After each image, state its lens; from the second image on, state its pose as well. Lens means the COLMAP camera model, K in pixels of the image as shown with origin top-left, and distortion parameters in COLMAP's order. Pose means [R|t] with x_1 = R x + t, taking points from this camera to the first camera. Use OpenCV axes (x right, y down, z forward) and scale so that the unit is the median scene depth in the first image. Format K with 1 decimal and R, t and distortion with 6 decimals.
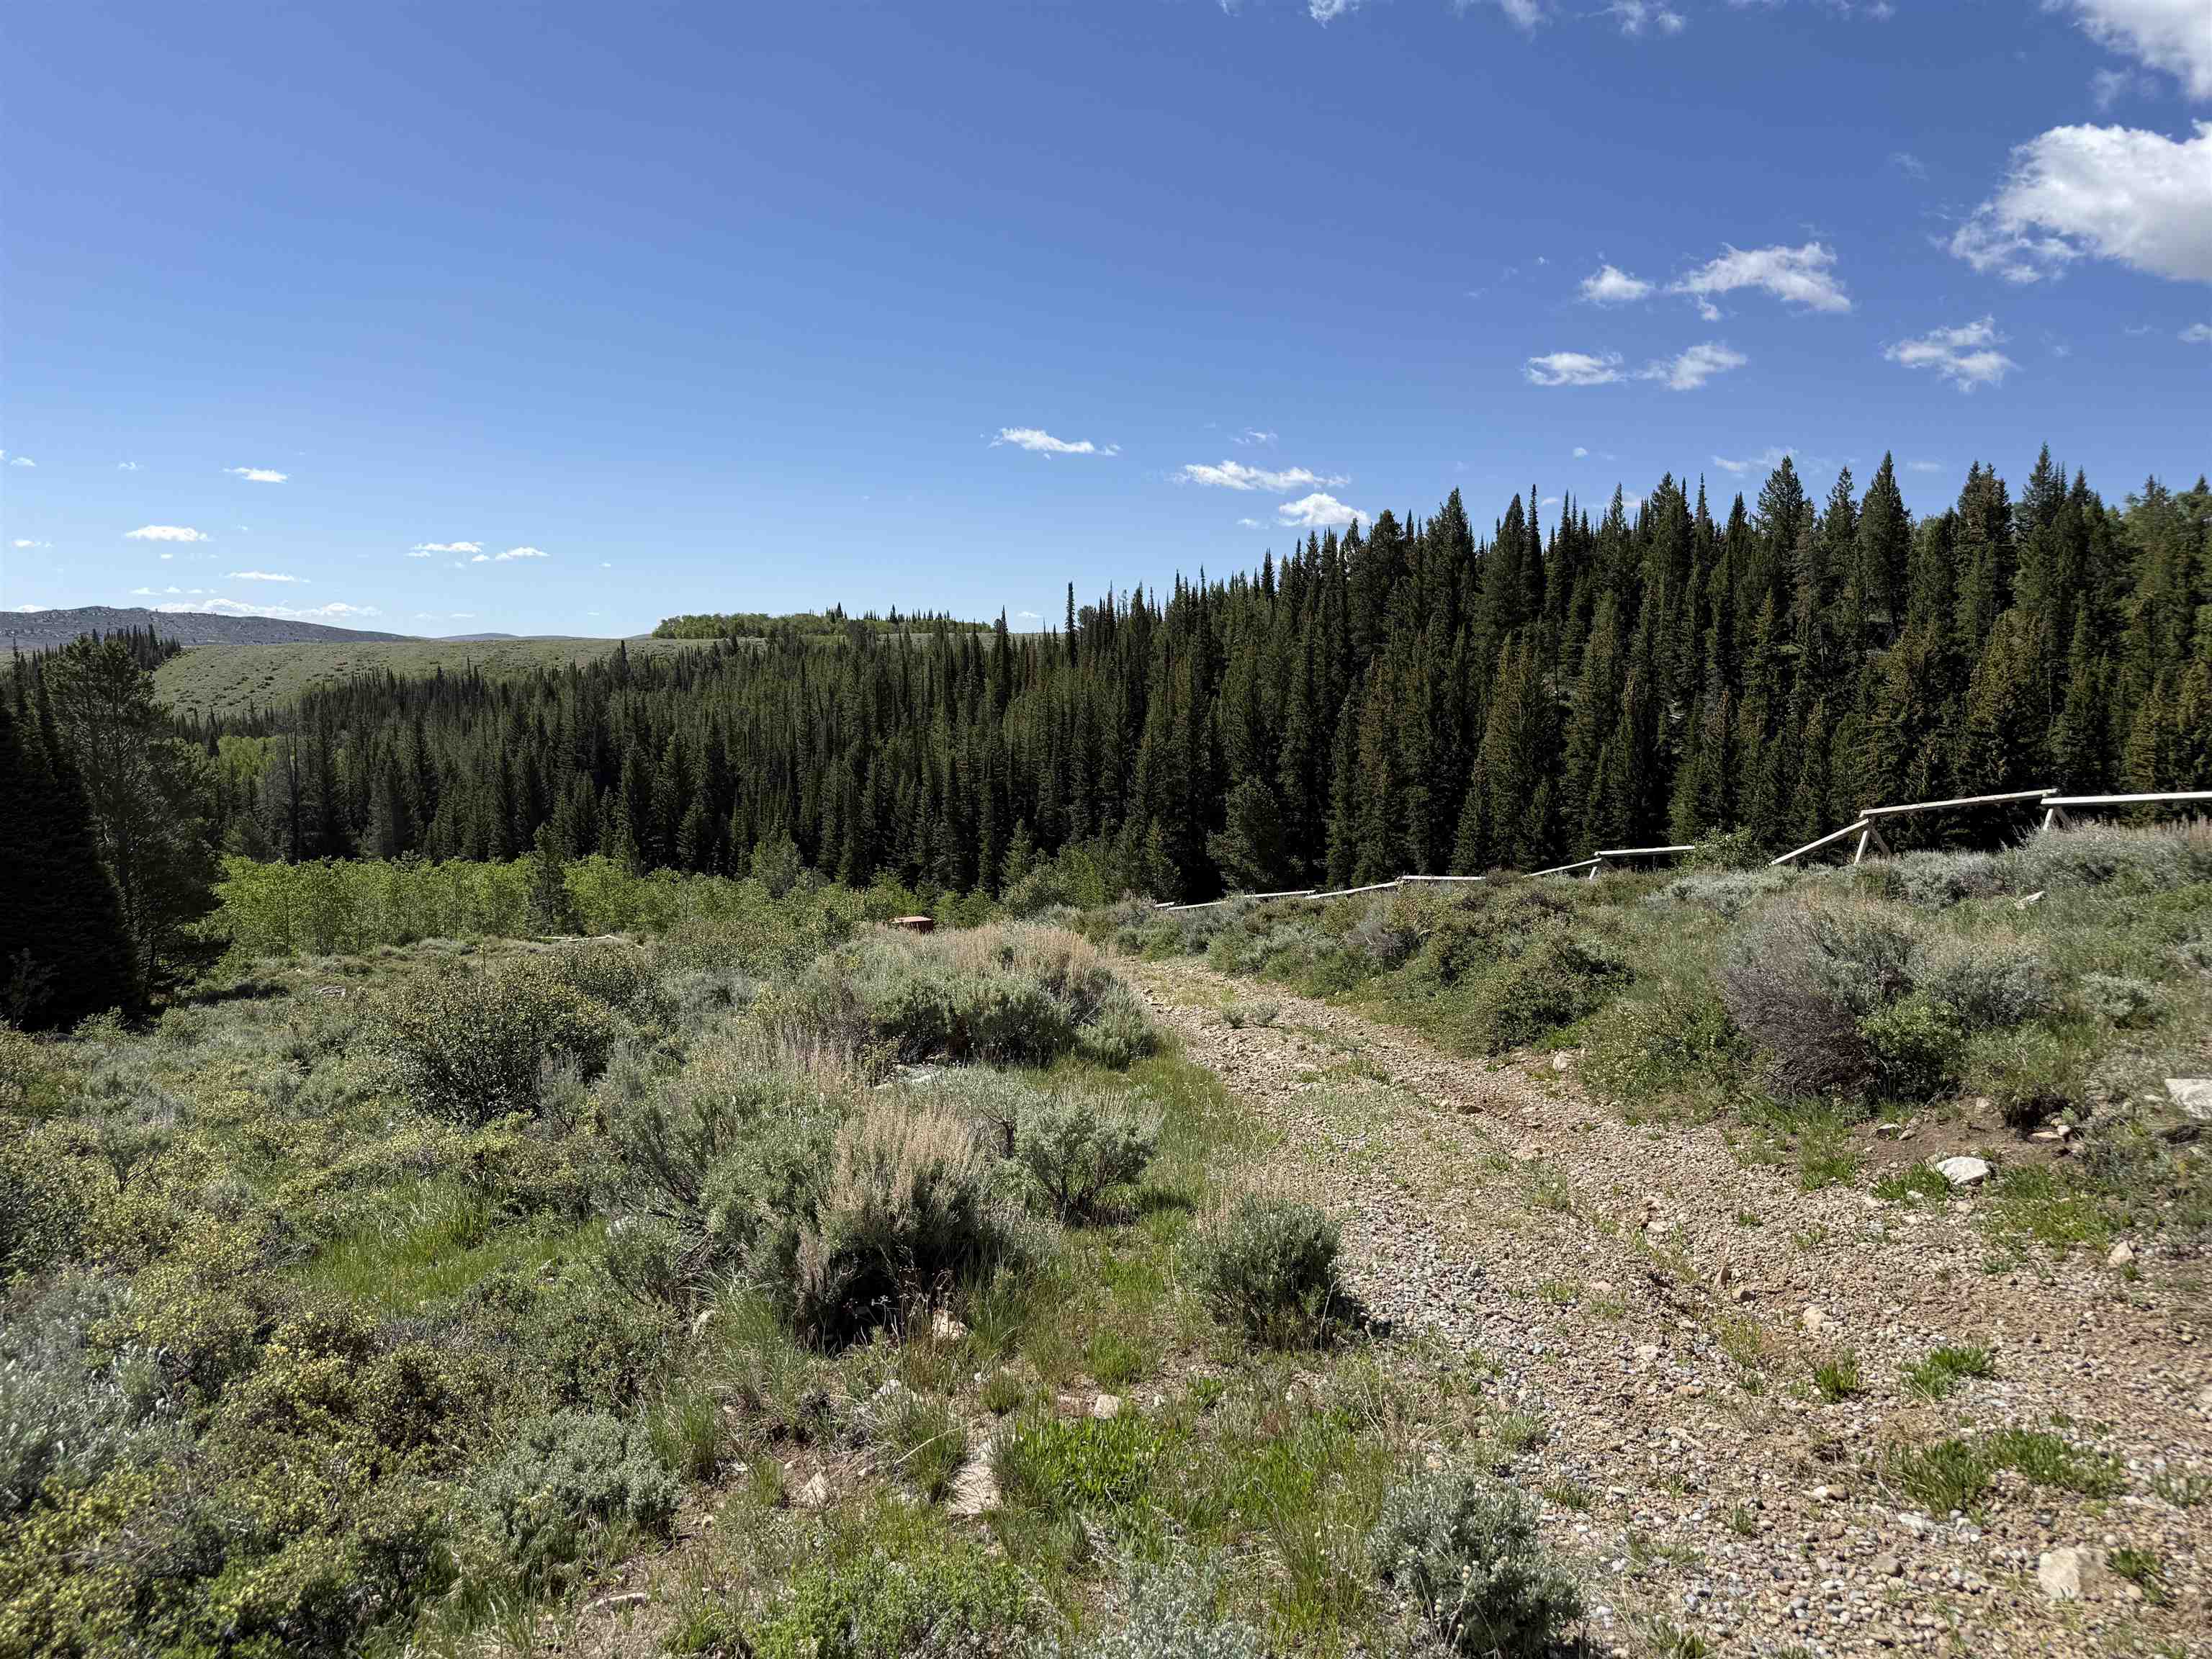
lens RADIAL K [[1561.9, 0, 1101.0], [0, 1561.9, 836.8], [0, 0, 1]] dist [0.052253, -0.050444]
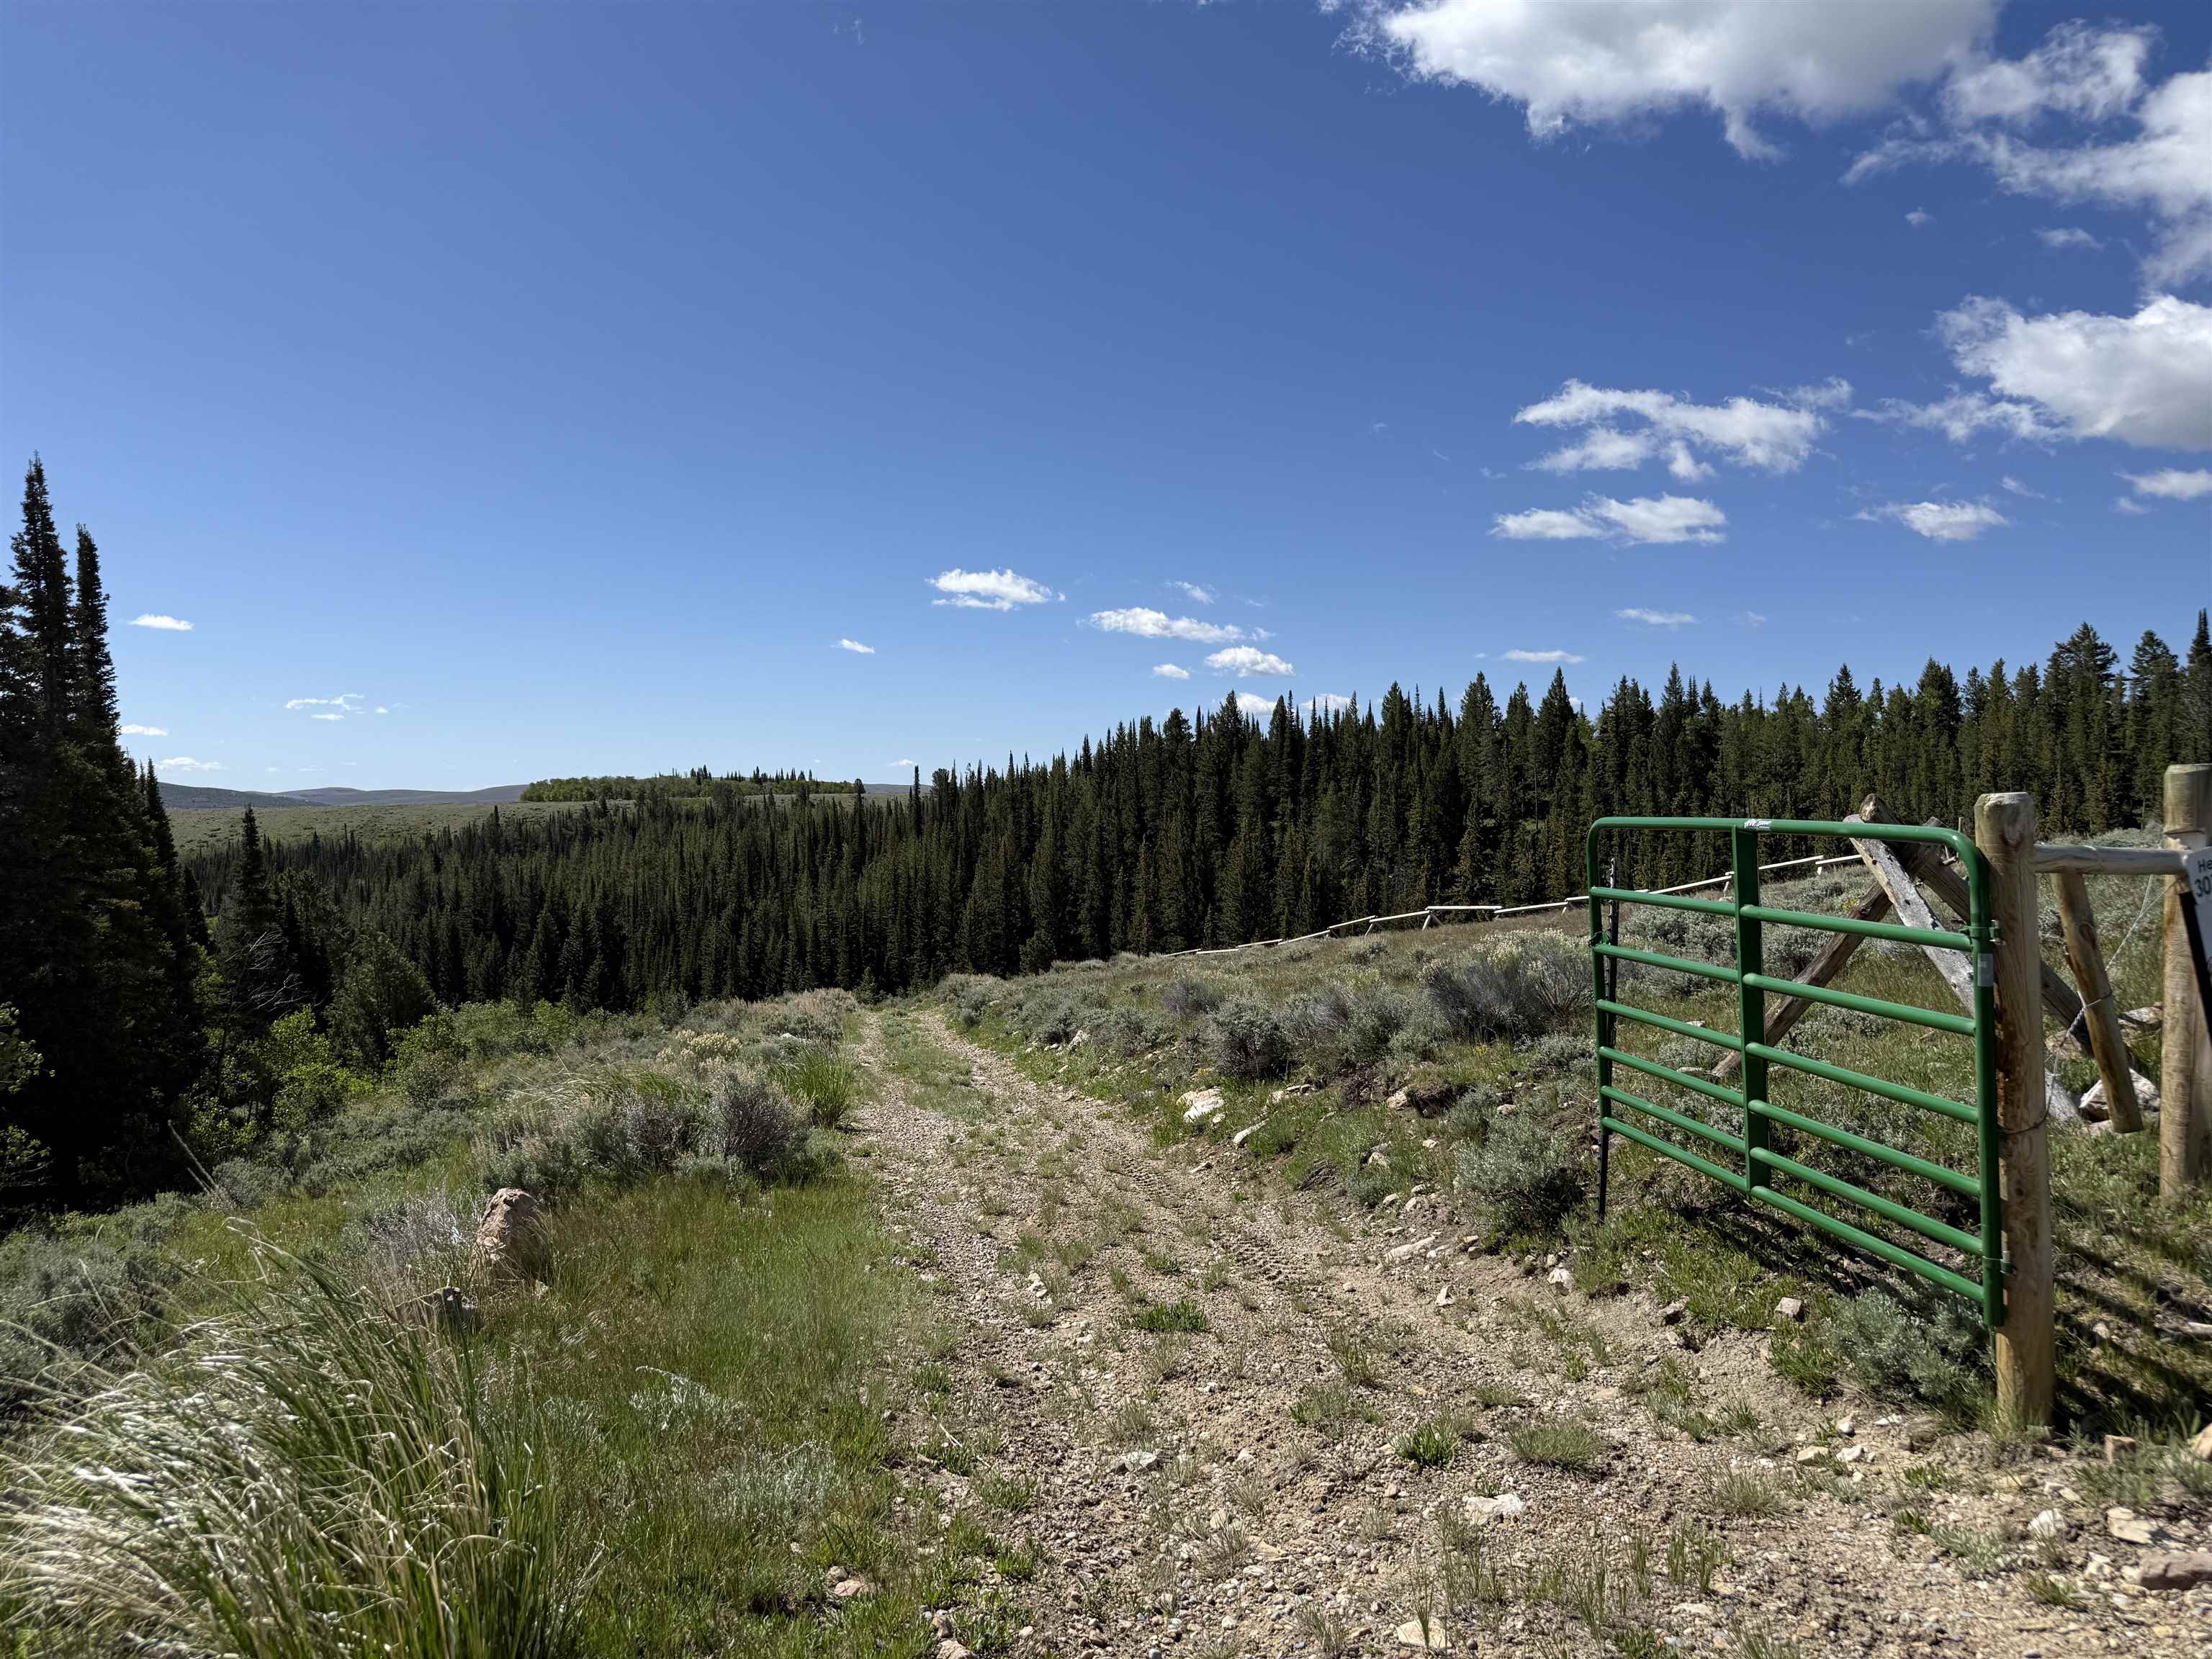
lens RADIAL K [[1561.9, 0, 1121.0], [0, 1561.9, 824.2], [0, 0, 1]] dist [0.052253, -0.050444]
pose [[0.995003, -0.007857, 0.099533, 0.015523], [0.017933, 0.994750, -0.100747, 0.003079], [-0.098218, 0.102029, 0.989921, -0.169092]]
